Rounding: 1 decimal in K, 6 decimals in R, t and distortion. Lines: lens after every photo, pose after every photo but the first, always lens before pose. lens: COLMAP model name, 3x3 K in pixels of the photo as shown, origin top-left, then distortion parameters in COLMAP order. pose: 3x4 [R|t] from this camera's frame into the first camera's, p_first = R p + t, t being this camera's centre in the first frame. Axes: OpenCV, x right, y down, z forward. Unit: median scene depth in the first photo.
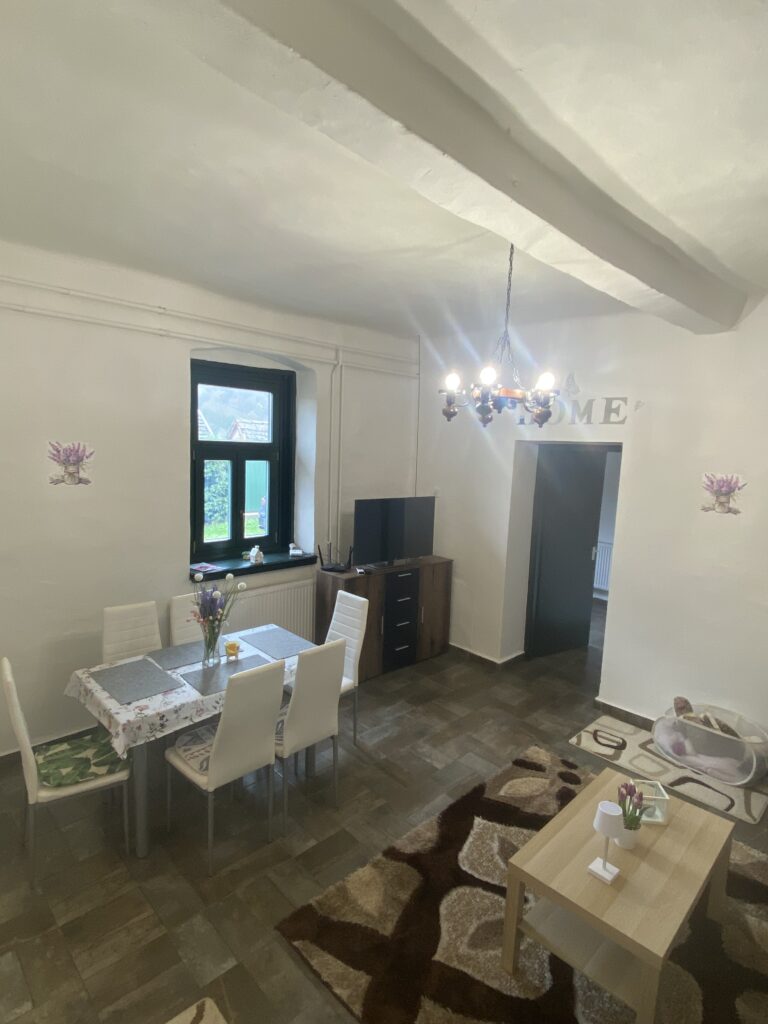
lens RADIAL K [[563.3, 0, 384.0], [0, 563.3, 512.0], [0, 0, 1]] dist [-0.011567, -0.001585]
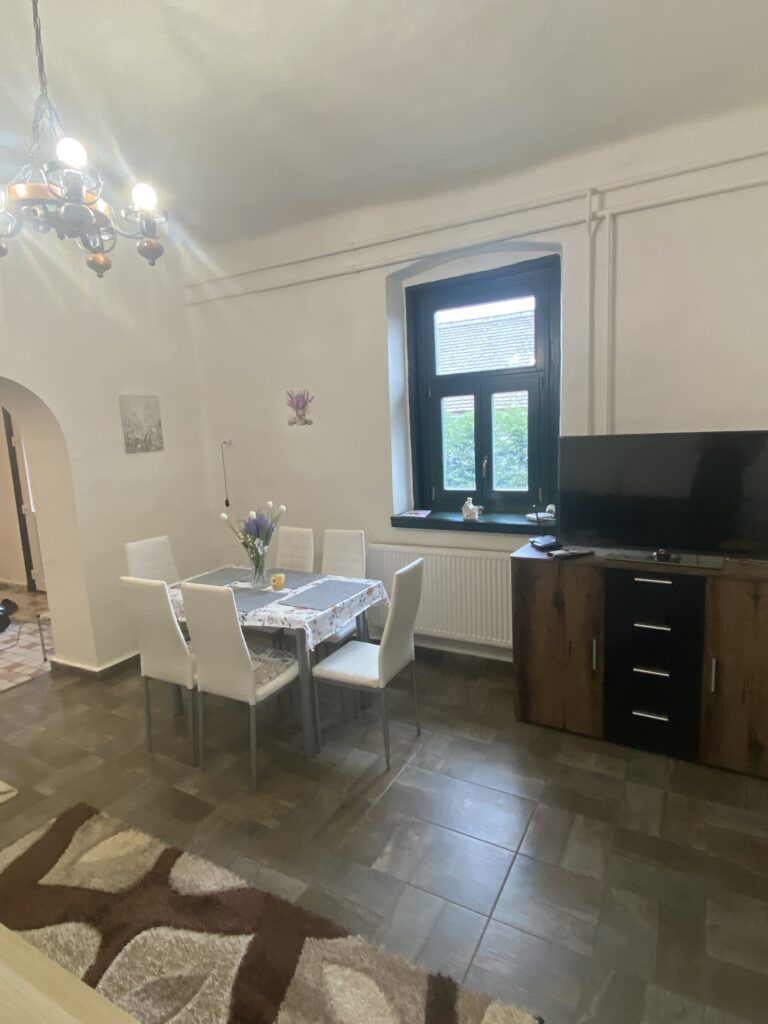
lens RADIAL K [[553.3, 0, 355.1], [0, 553.3, 510.6], [0, 0, 1]] dist [0.012703, -0.001031]
pose [[0.246672, 0.086313, -0.965248, 0.634957], [-0.062991, 0.995348, 0.072907, 0.039361], [0.967050, 0.042817, 0.250962, 0.824028]]
